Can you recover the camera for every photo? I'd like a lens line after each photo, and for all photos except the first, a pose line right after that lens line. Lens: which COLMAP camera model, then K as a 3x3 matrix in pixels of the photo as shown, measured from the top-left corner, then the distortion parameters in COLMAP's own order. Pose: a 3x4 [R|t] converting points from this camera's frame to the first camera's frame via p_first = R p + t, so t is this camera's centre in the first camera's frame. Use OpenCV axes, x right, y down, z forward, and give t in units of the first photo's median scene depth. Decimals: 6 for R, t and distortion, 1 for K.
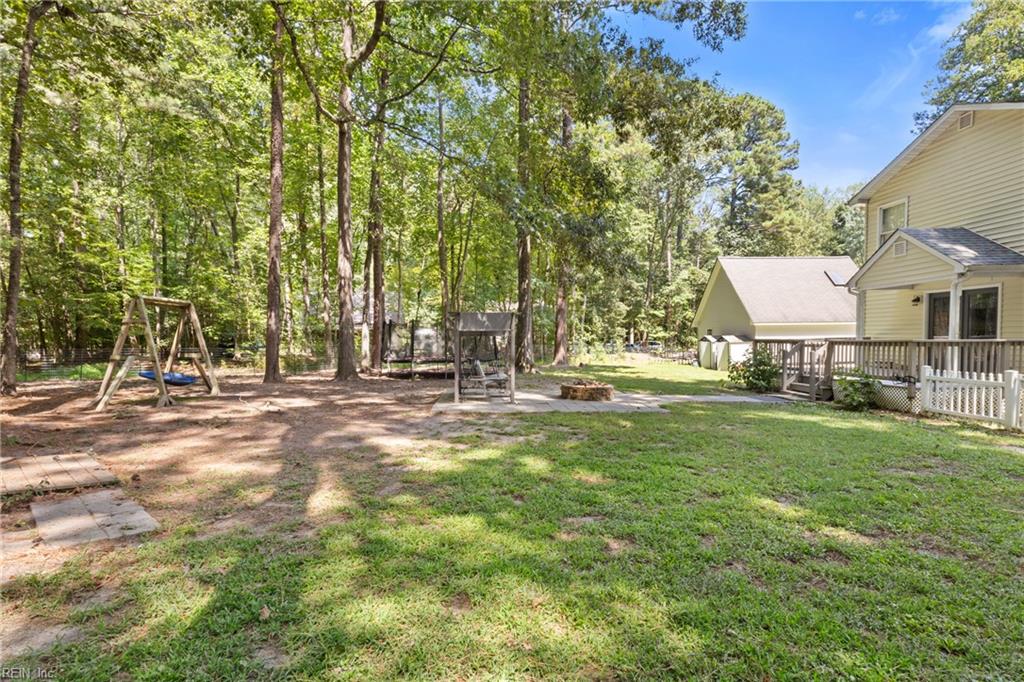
lens RADIAL K [[475.6, 0, 512.0], [0, 475.6, 356.1], [0, 0, 1]] dist [0.000275, -0.000166]
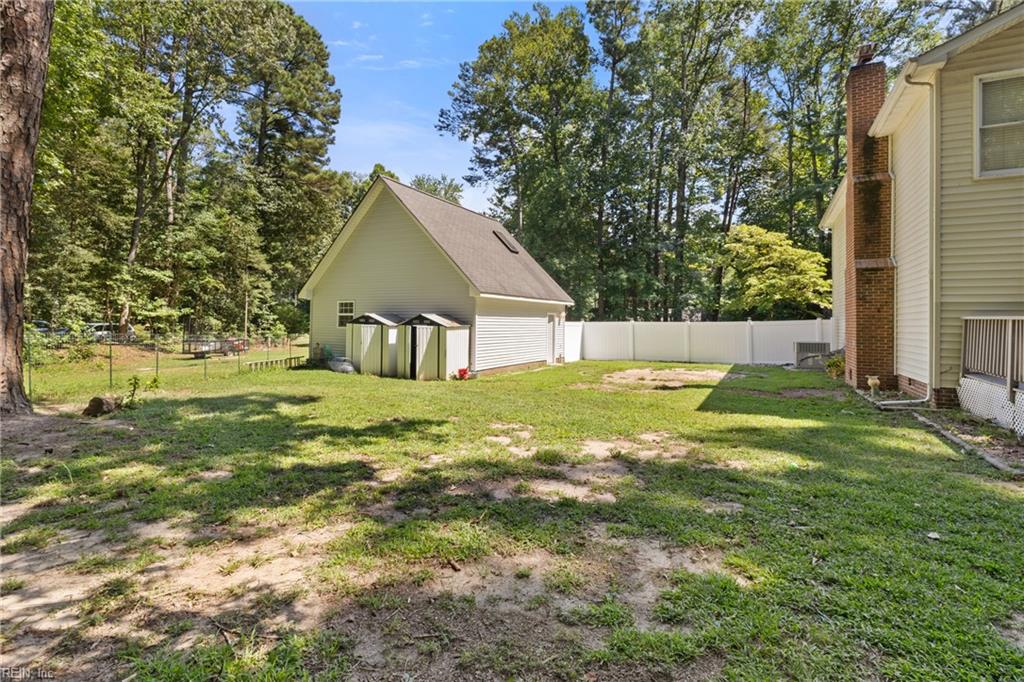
lens RADIAL K [[475.6, 0, 537.4], [0, 475.6, 324.1], [0, 0, 1]] dist [0.000275, -0.000166]
pose [[0.474306, 0.001459, 0.880359, 0.069921], [0.025453, 0.999558, -0.015370, -0.043260], [-0.879992, 0.029698, 0.474059, 1.366200]]
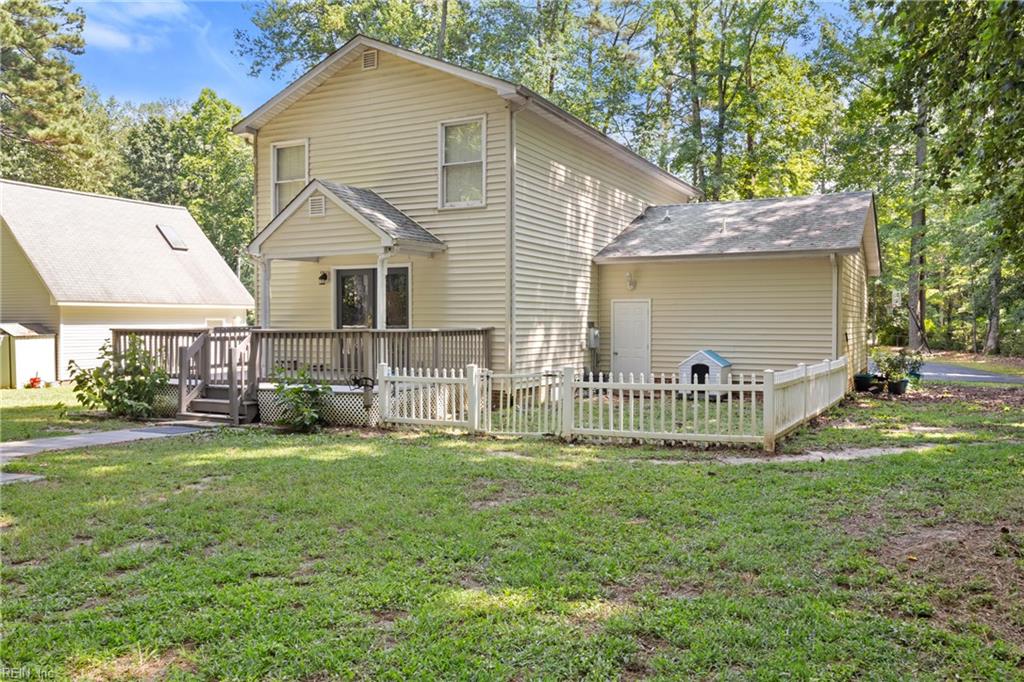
lens RADIAL K [[788.3, 0, 500.8], [0, 788.3, 333.5], [0, 0, 1]] dist [0.005344, 0.003131]
pose [[0.499416, -0.003793, 0.866354, -0.095777], [0.031564, 0.999406, -0.013820, -0.002531], [-0.865787, 0.034248, 0.499239, 0.141845]]
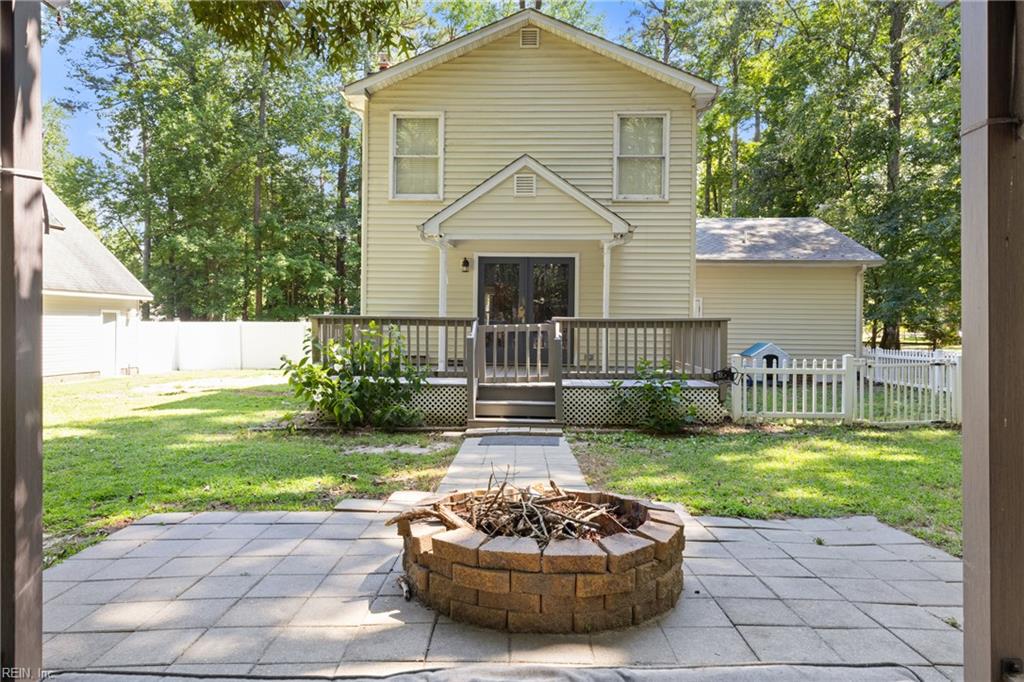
lens RADIAL K [[641.6, 0, 514.7], [0, 641.6, 335.8], [0, 0, 1]] dist [0.011261, -0.000832]
pose [[0.079673, -0.015811, 0.996696, -0.090084], [0.034586, 0.999316, 0.013088, -0.023077], [-0.996221, 0.033429, 0.080165, 0.892094]]
